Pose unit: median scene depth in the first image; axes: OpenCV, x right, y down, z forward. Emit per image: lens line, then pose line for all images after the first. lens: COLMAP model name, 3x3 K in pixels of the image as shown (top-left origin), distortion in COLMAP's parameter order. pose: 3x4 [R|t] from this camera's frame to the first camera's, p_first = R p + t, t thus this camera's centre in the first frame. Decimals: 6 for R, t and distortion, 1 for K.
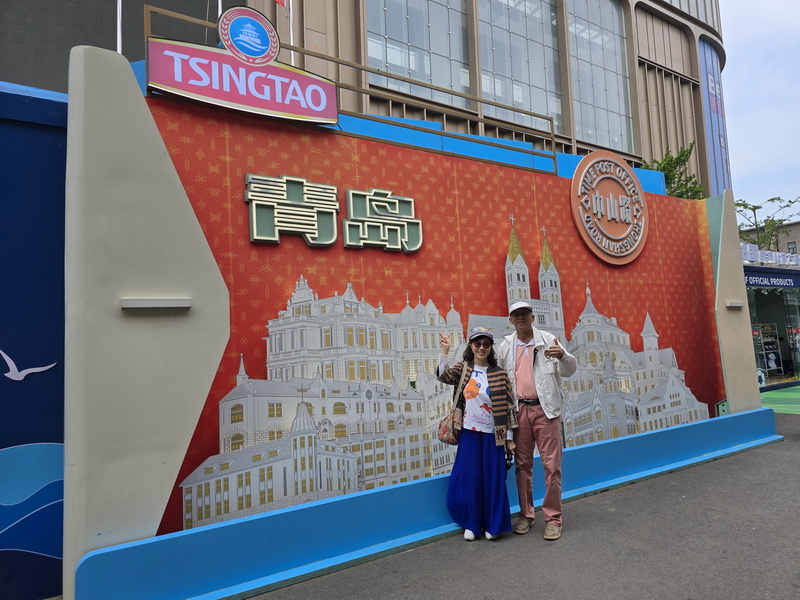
lens RADIAL K [[528.2, 0, 400.0], [0, 528.2, 300.0], [0, 0, 1]] dist [0.084798, -0.087826]
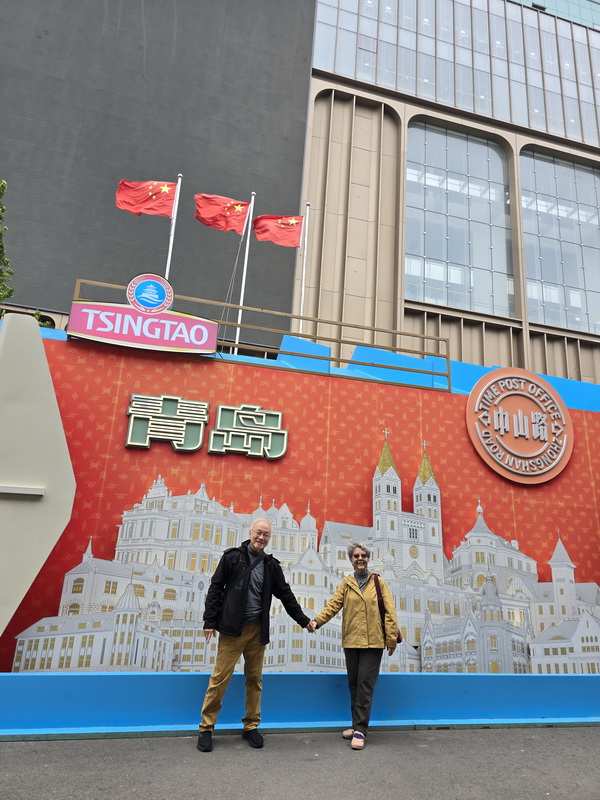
lens RADIAL K [[528.2, 0, 300.0], [0, 528.2, 400.0], [0, 0, 1]] dist [0.084798, -0.087826]
pose [[0.945072, 0.009463, -0.326724, 0.415397], [-0.071468, 0.981377, -0.178300, -0.017003], [0.318952, 0.191857, 0.928149, -0.050436]]
